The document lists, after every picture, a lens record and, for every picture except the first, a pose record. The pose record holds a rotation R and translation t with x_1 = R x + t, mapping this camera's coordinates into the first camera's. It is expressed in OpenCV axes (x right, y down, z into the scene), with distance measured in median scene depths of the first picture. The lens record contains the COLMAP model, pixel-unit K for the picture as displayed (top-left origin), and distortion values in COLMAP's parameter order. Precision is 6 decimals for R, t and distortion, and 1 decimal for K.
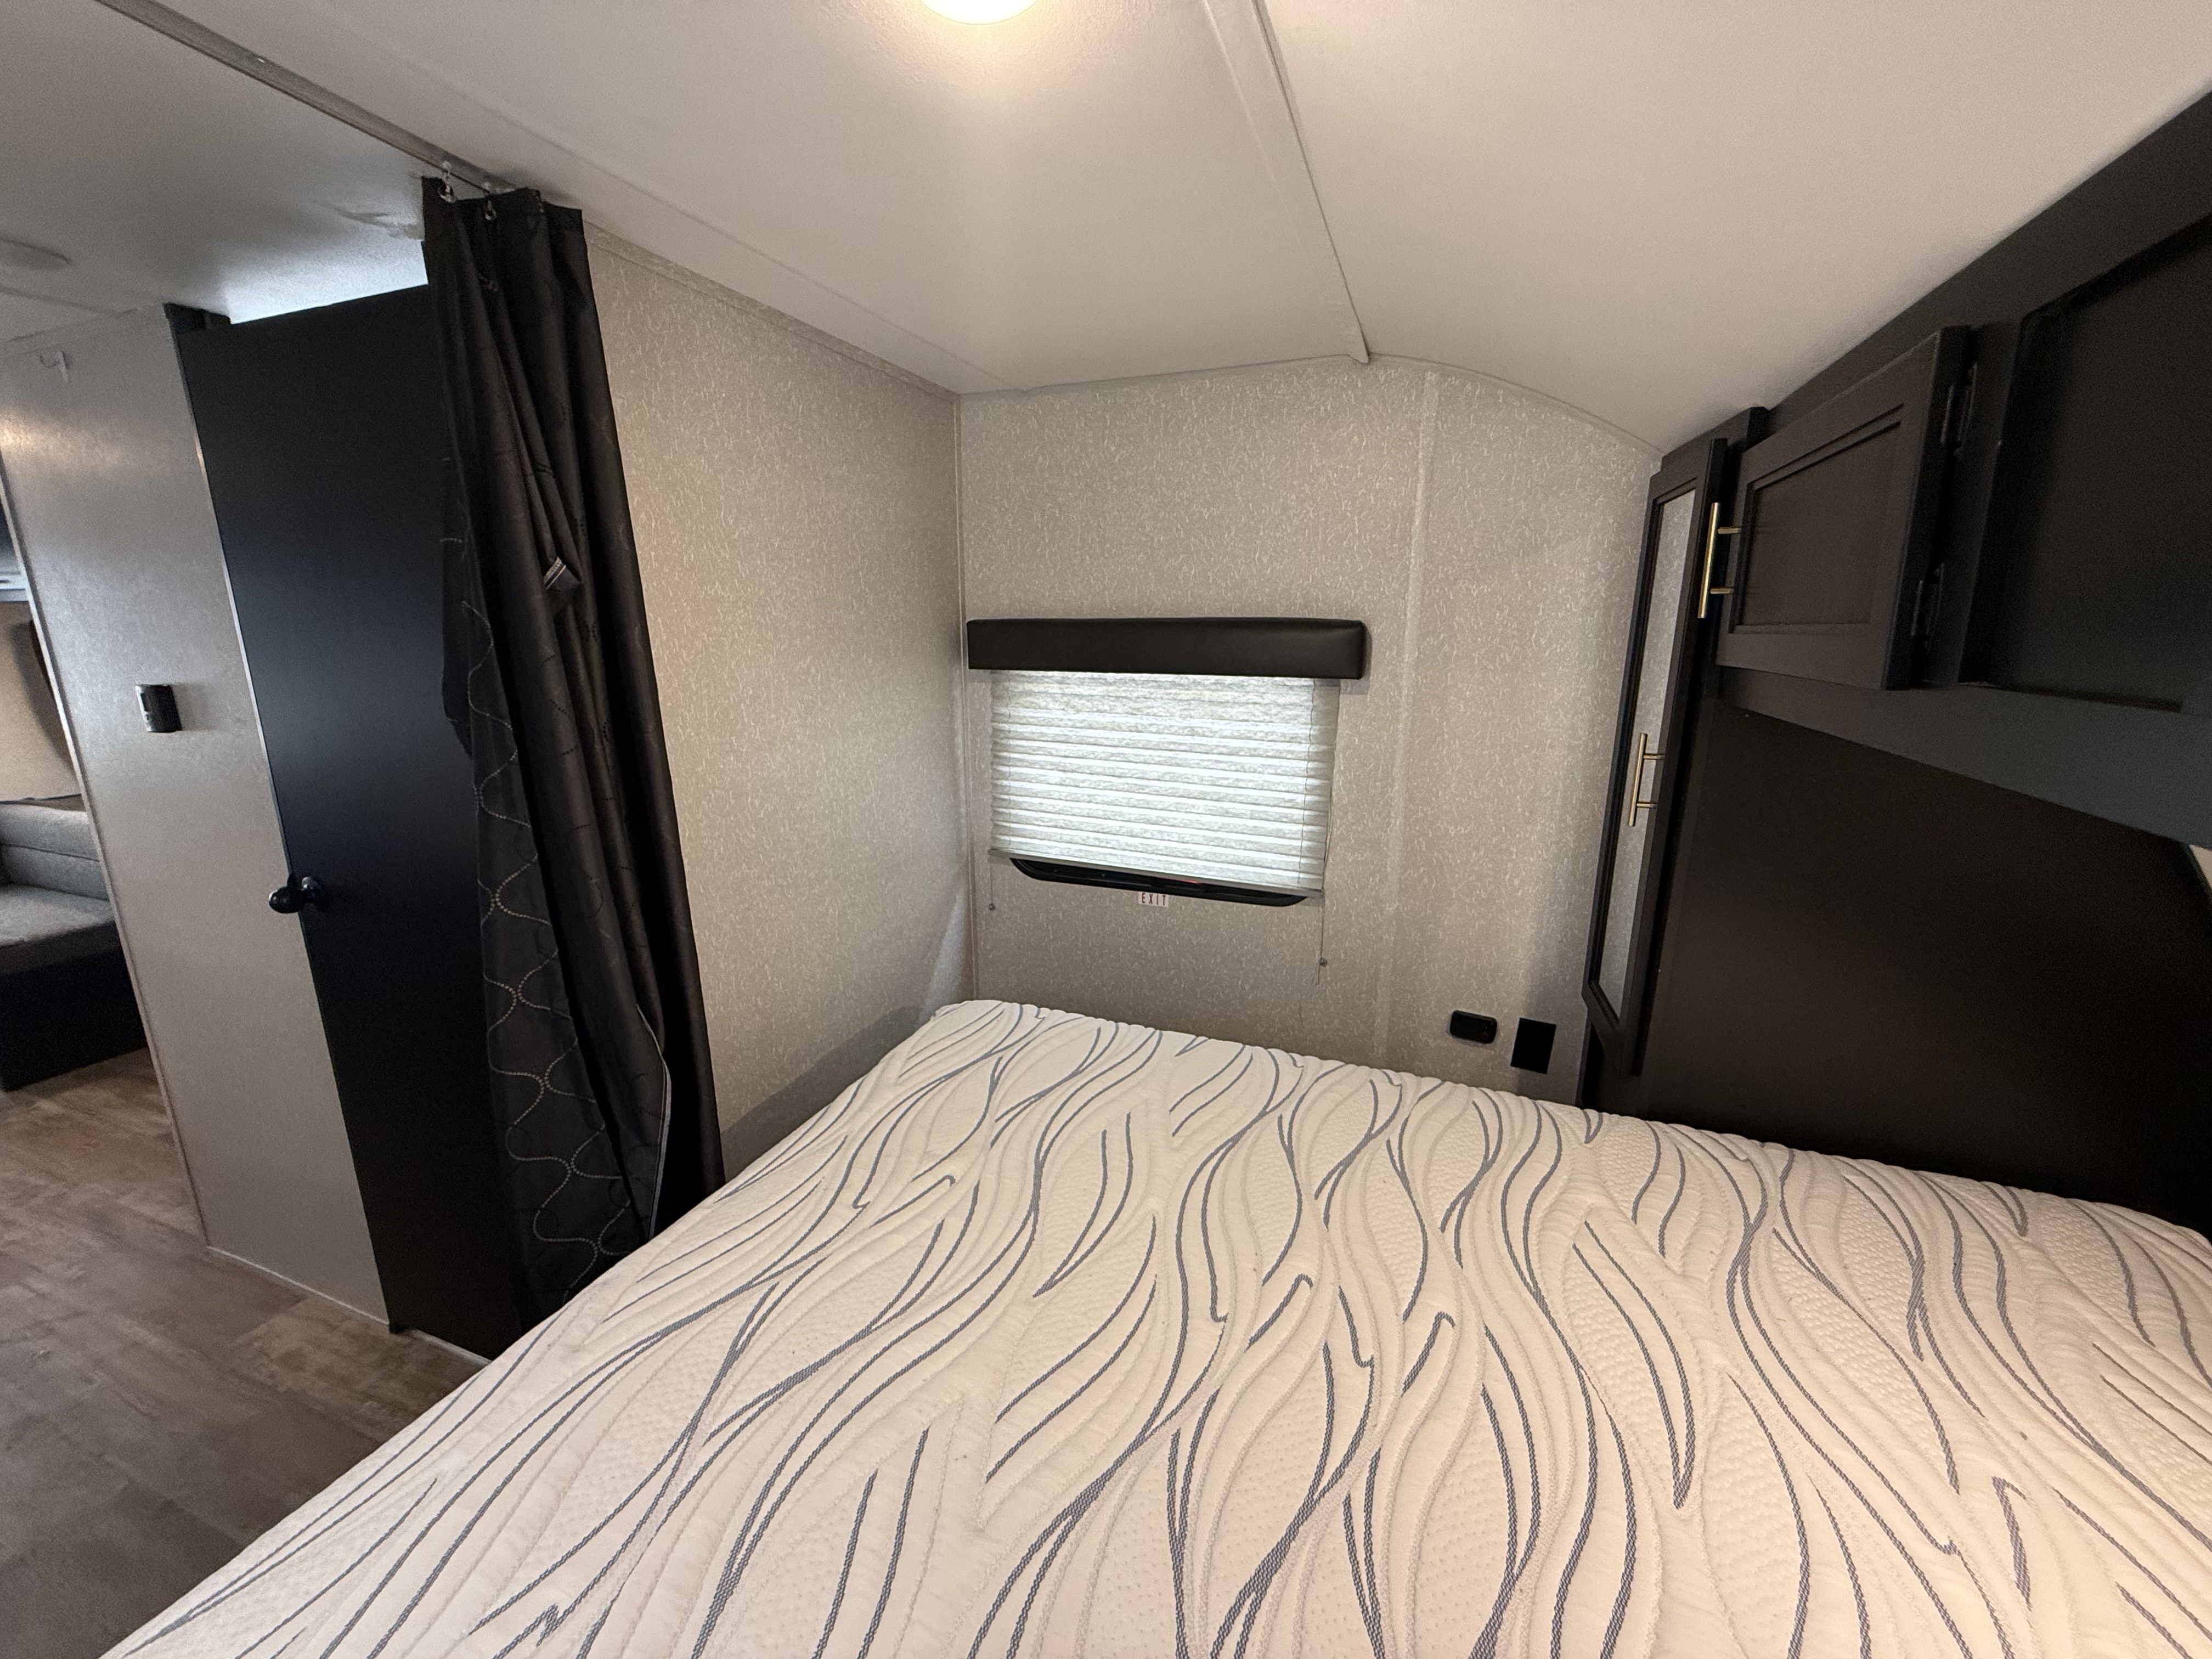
lens RADIAL K [[880.5, 0, 1102.6], [0, 880.5, 827.6], [0, 0, 1]] dist [-0.000069, 0.000007]
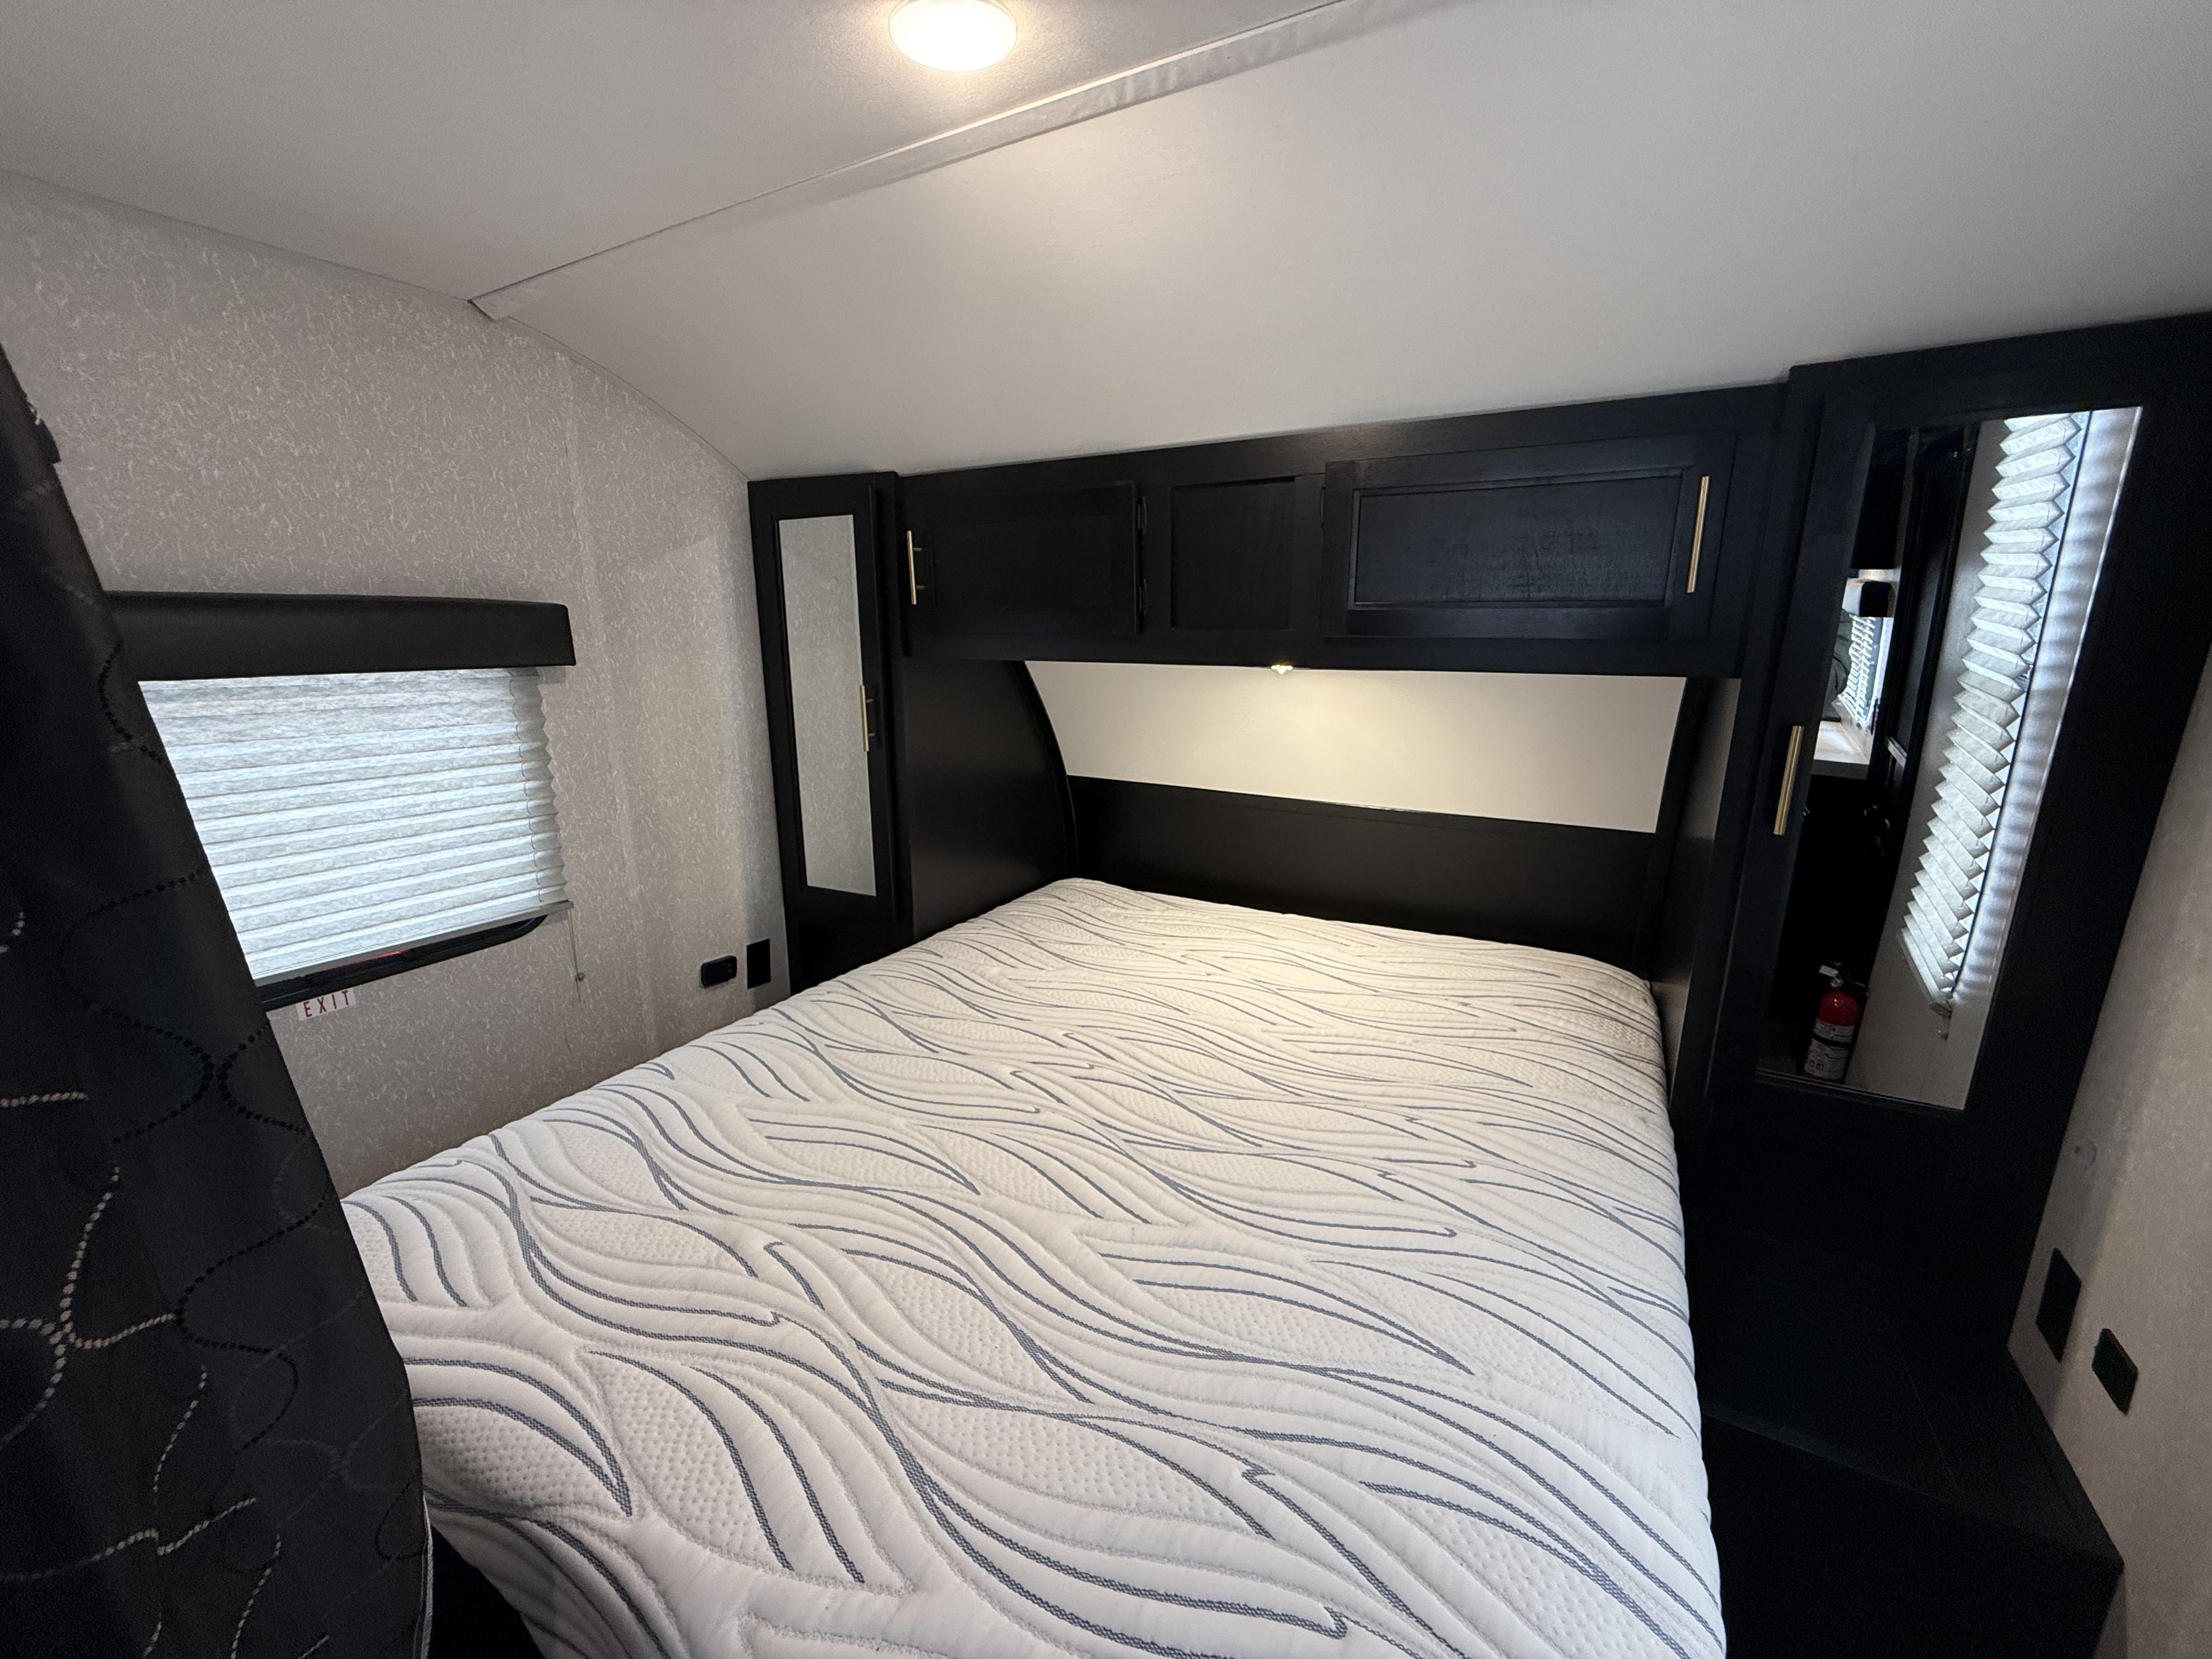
lens RADIAL K [[880.5, 0, 1102.6], [0, 880.5, 827.6], [0, 0, 1]] dist [-0.000069, 0.000007]
pose [[0.140461, -0.224601, 0.964274, -0.552830], [0.224133, 0.955859, 0.189993, -0.051042], [-0.964383, 0.189439, 0.184601, 0.293095]]
